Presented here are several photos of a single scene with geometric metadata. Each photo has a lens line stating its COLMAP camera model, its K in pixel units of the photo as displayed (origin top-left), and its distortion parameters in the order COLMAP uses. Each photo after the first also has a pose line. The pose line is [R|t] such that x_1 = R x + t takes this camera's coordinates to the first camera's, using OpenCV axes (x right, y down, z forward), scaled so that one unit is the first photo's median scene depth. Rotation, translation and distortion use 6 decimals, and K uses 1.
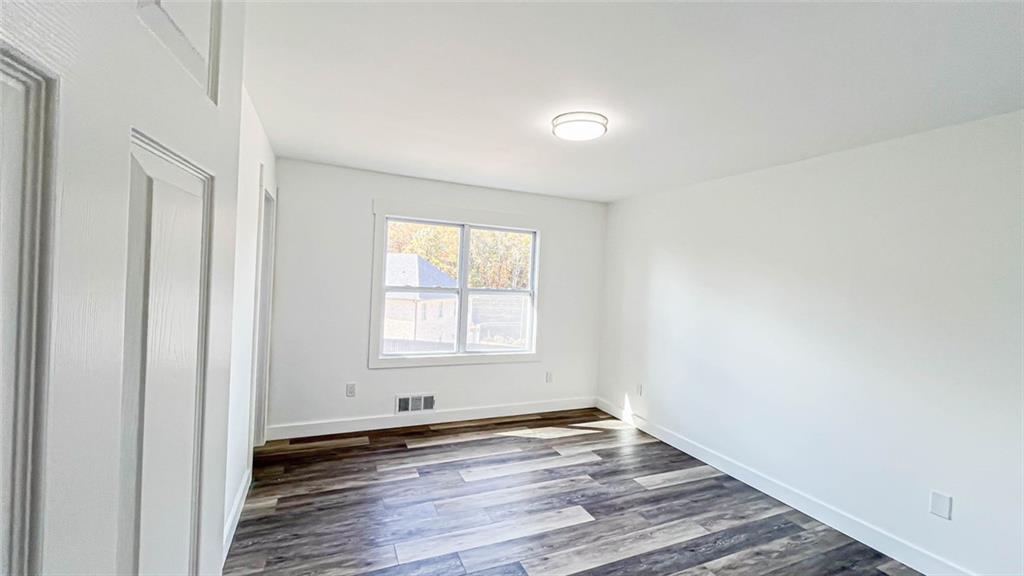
lens RADIAL K [[415.1, 0, 509.4], [0, 415.1, 281.4], [0, 0, 1]] dist [-0.004072, 0.000104]
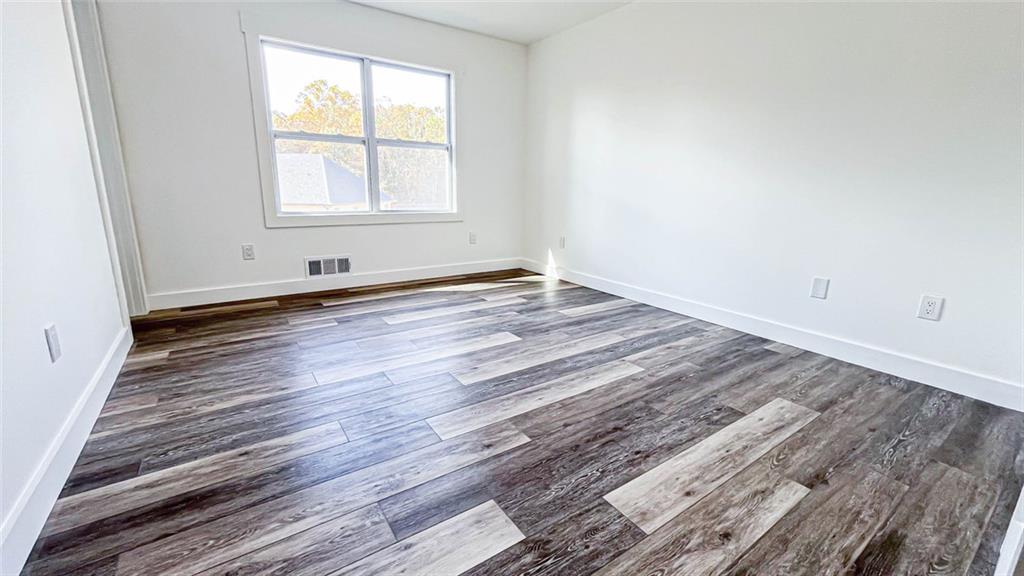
lens RADIAL K [[415.1, 0, 508.7], [0, 415.1, 284.2], [0, 0, 1]] dist [-0.004072, 0.000104]
pose [[0.982679, -0.069906, 0.171623, 0.006910], [0.030067, 0.973993, 0.224576, 0.173140], [-0.182859, -0.215526, 0.959224, 0.046204]]
